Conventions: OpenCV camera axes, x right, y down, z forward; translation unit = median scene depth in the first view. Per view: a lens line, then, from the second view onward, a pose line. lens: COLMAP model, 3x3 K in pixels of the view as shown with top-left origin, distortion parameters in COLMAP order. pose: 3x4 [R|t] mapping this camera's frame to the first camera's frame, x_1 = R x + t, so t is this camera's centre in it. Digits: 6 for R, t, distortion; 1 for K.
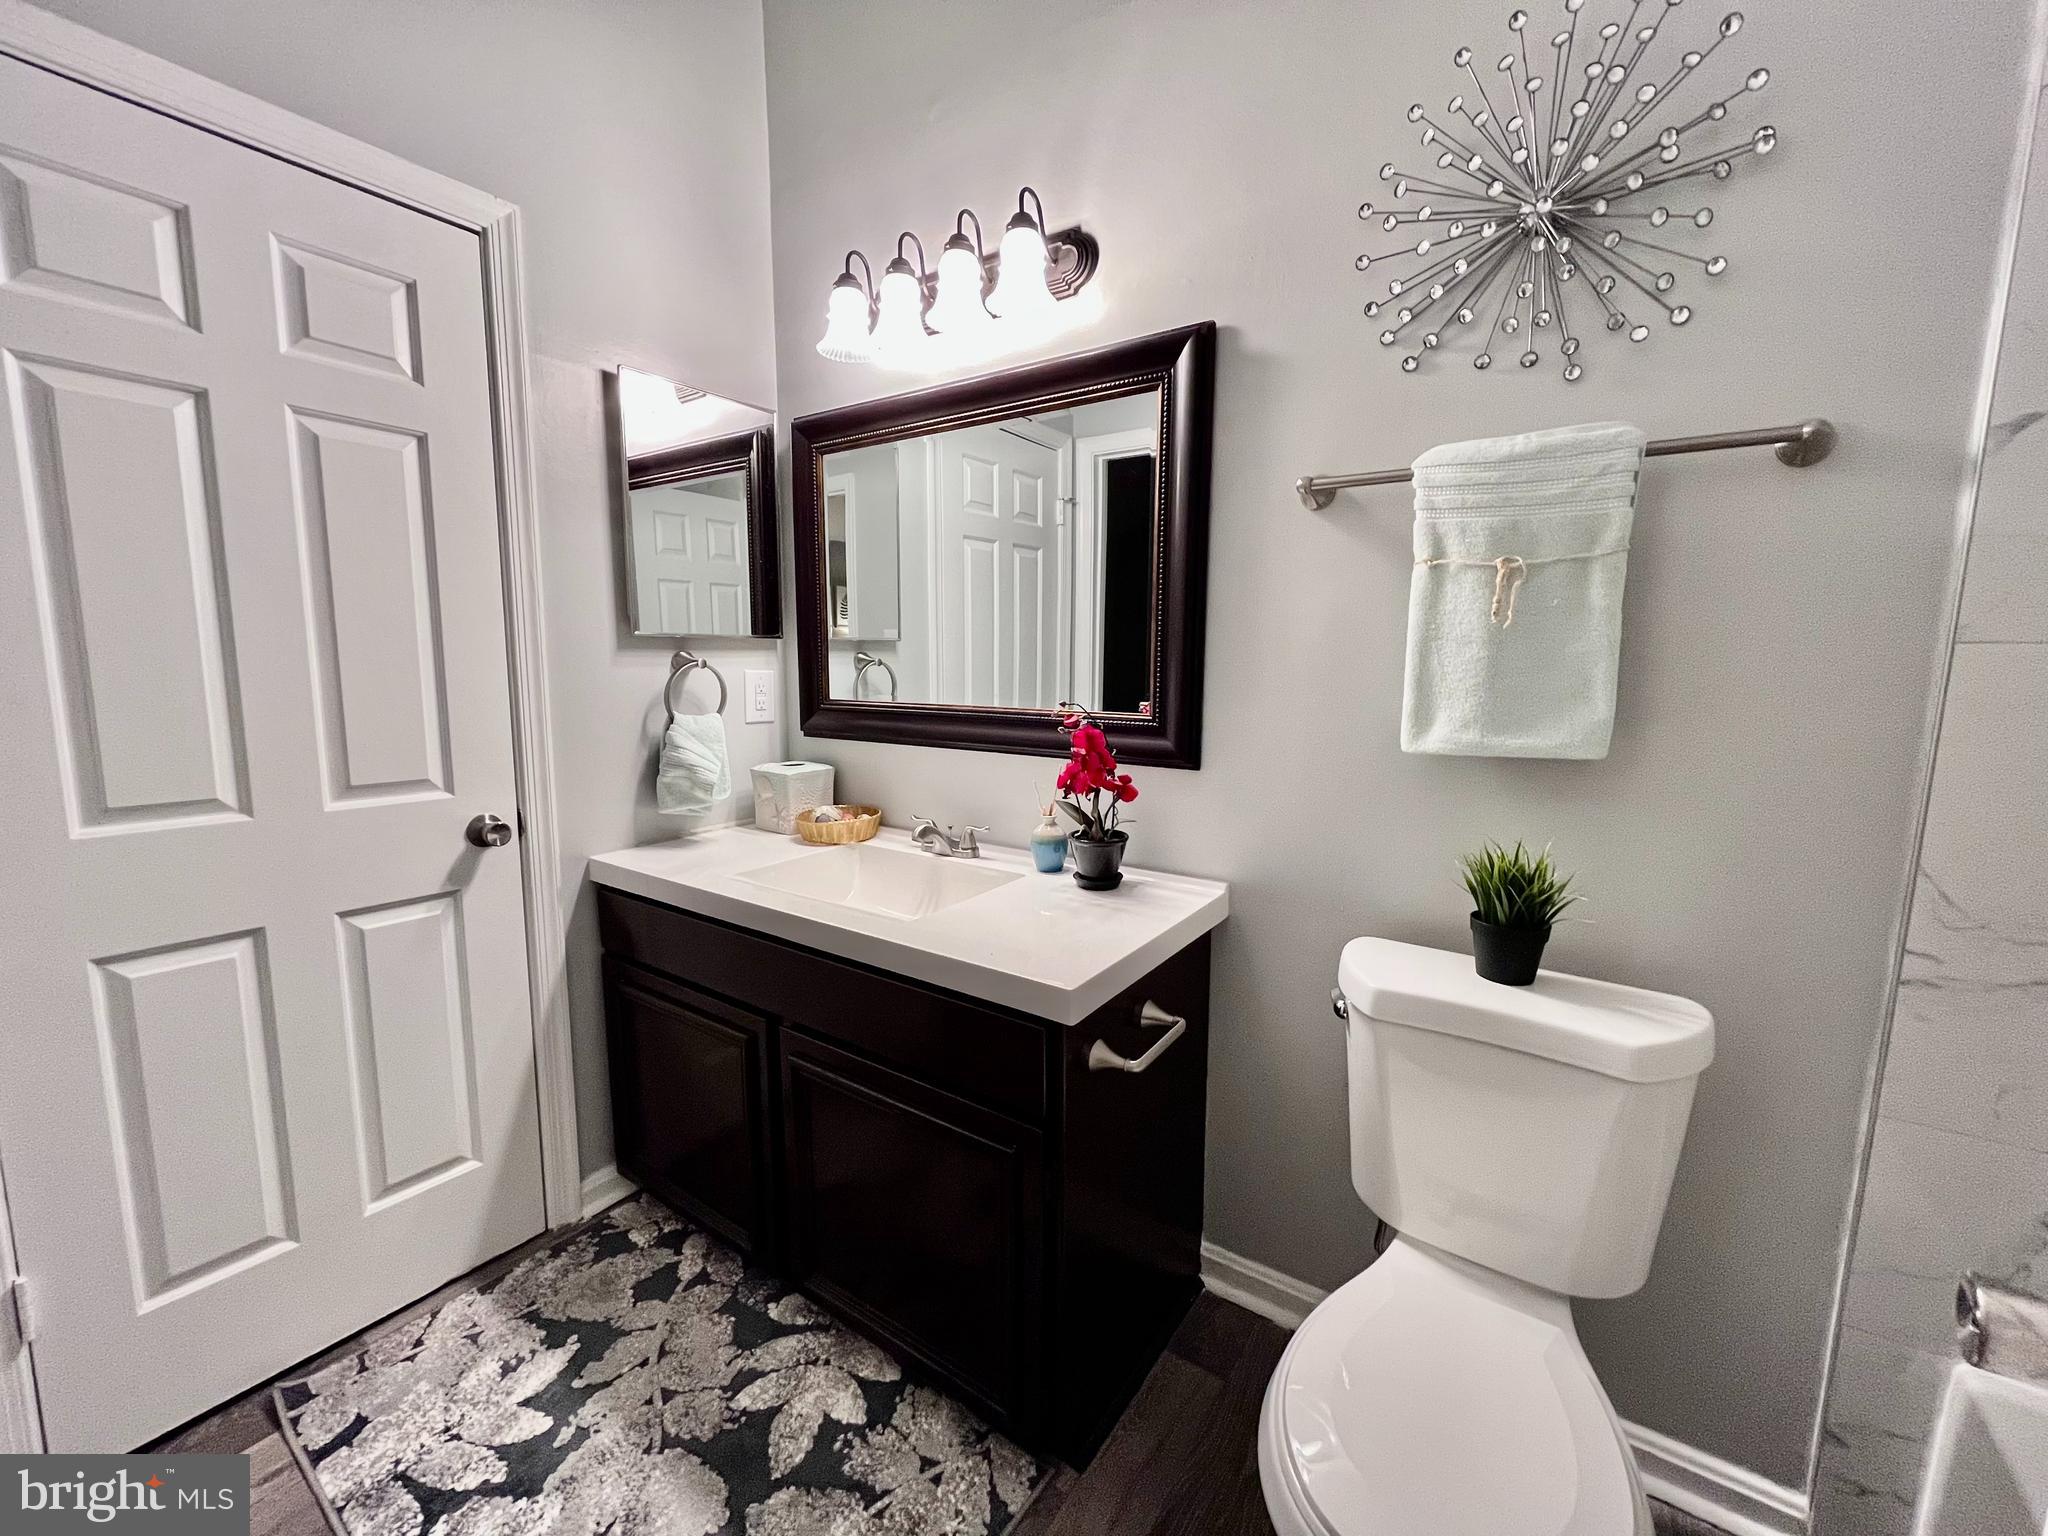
lens RADIAL K [[830.3, 0, 1021.5], [0, 830.3, 769.0], [0, 0, 1]] dist [-0.002478, -0.000808]
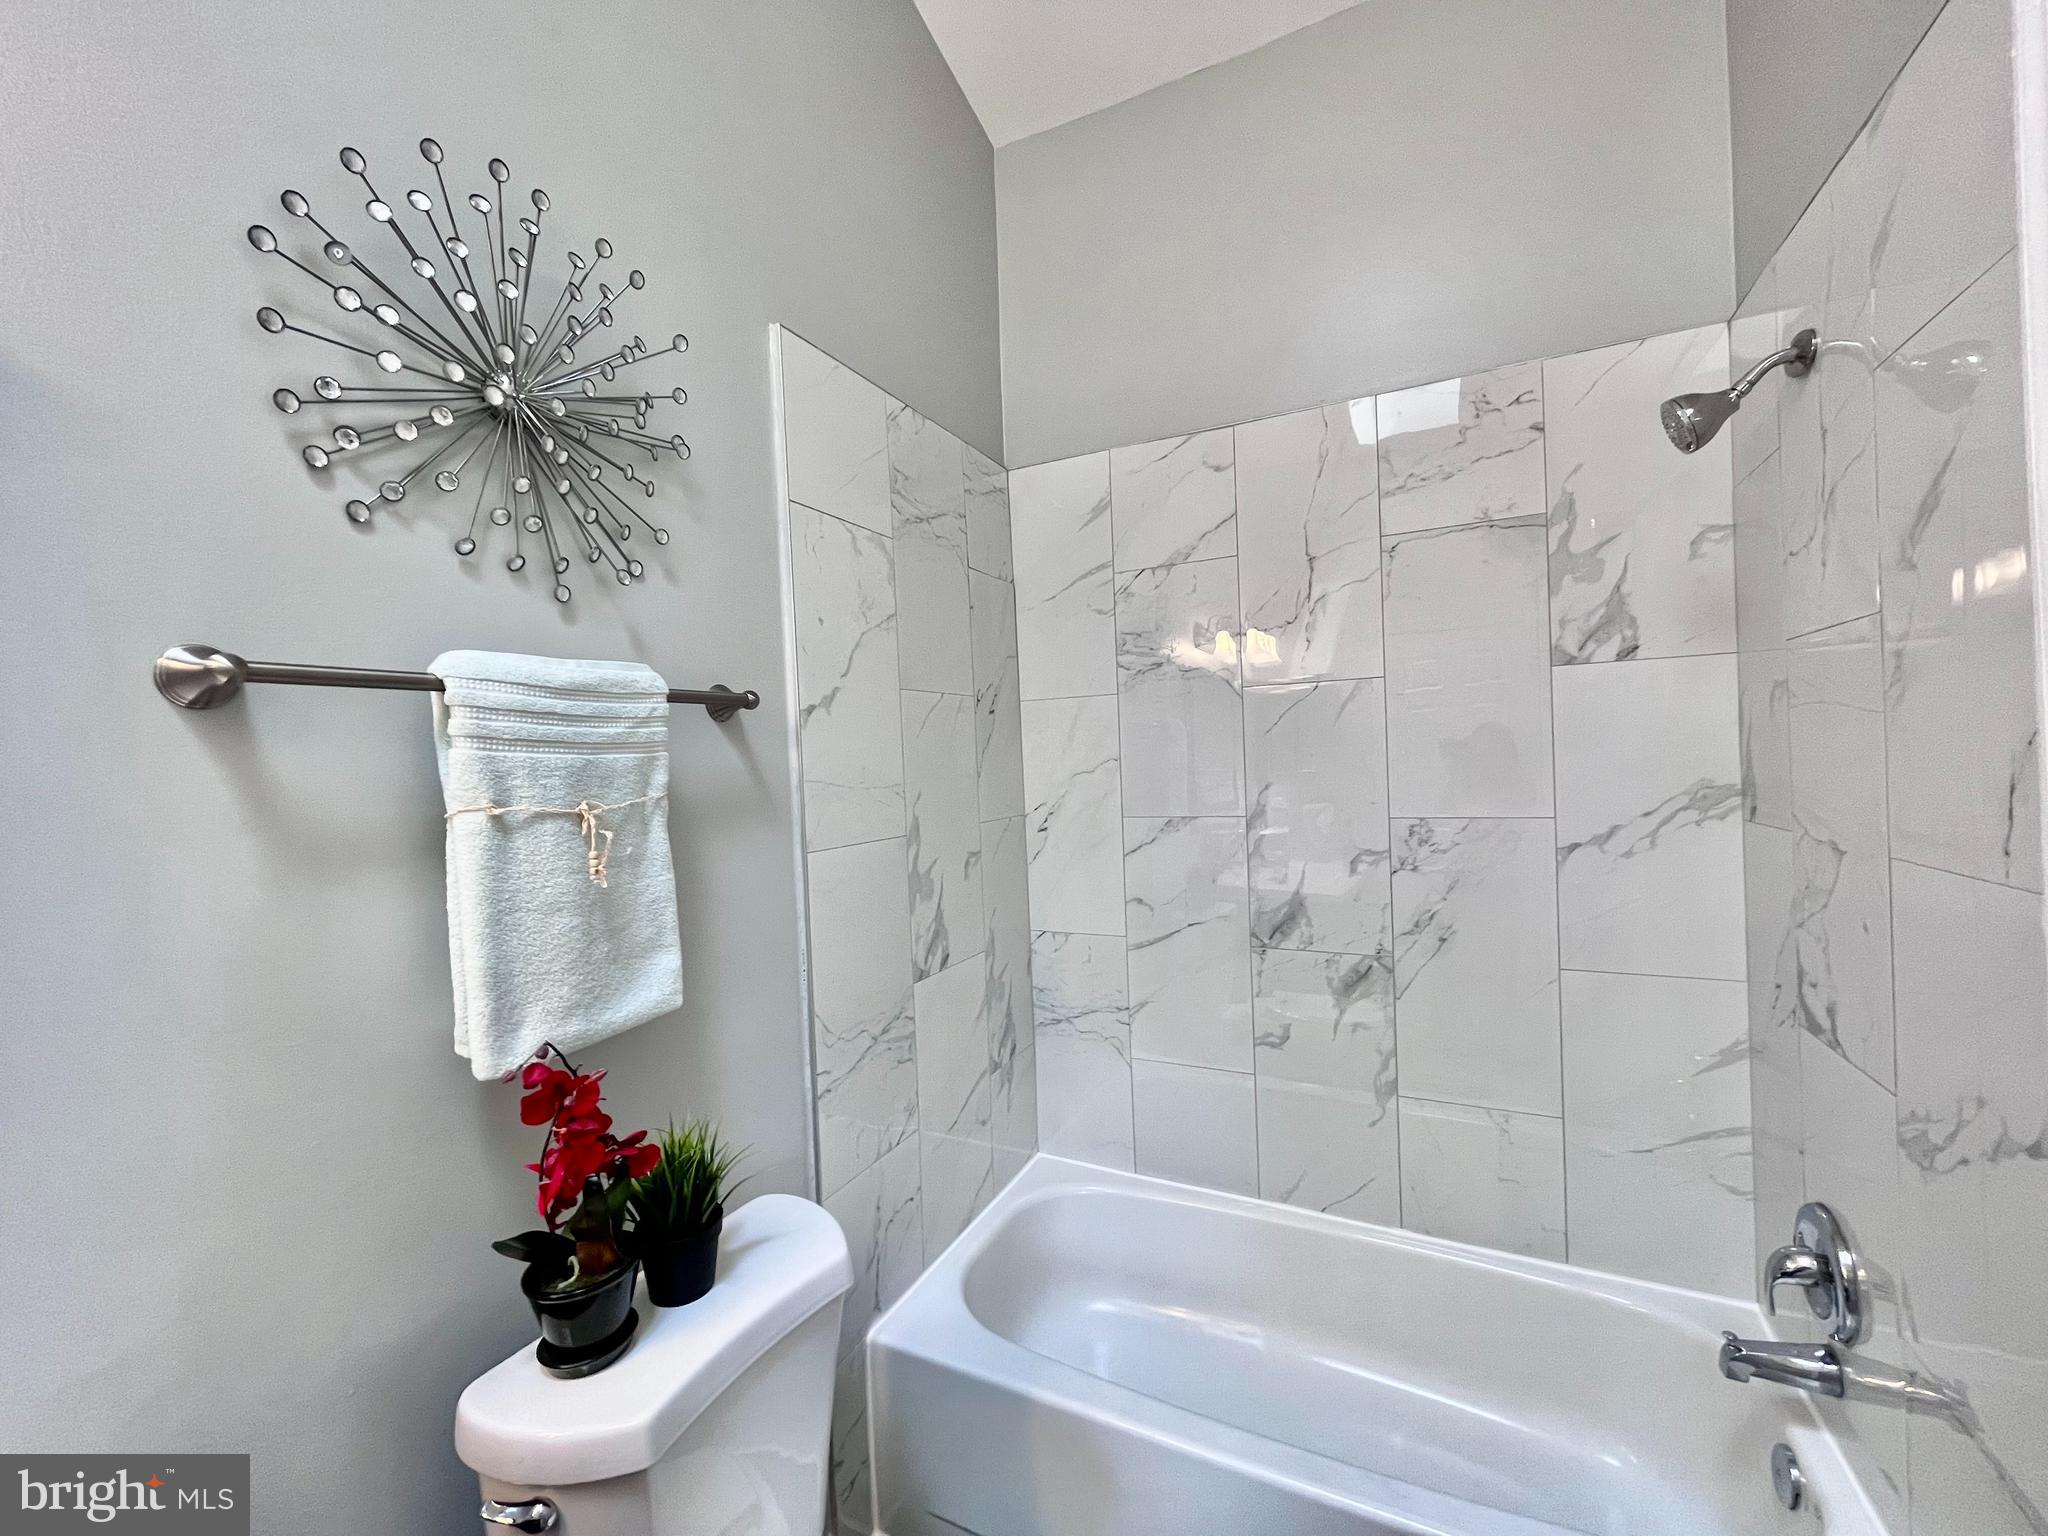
lens RADIAL K [[830.3, 0, 1021.5], [0, 830.3, 769.0], [0, 0, 1]] dist [-0.002478, -0.000808]
pose [[-0.135195, -0.020383, 0.990609, -0.233797], [0.162043, 0.985872, 0.042401, -0.197608], [-0.977479, 0.166254, -0.129982, 0.524842]]
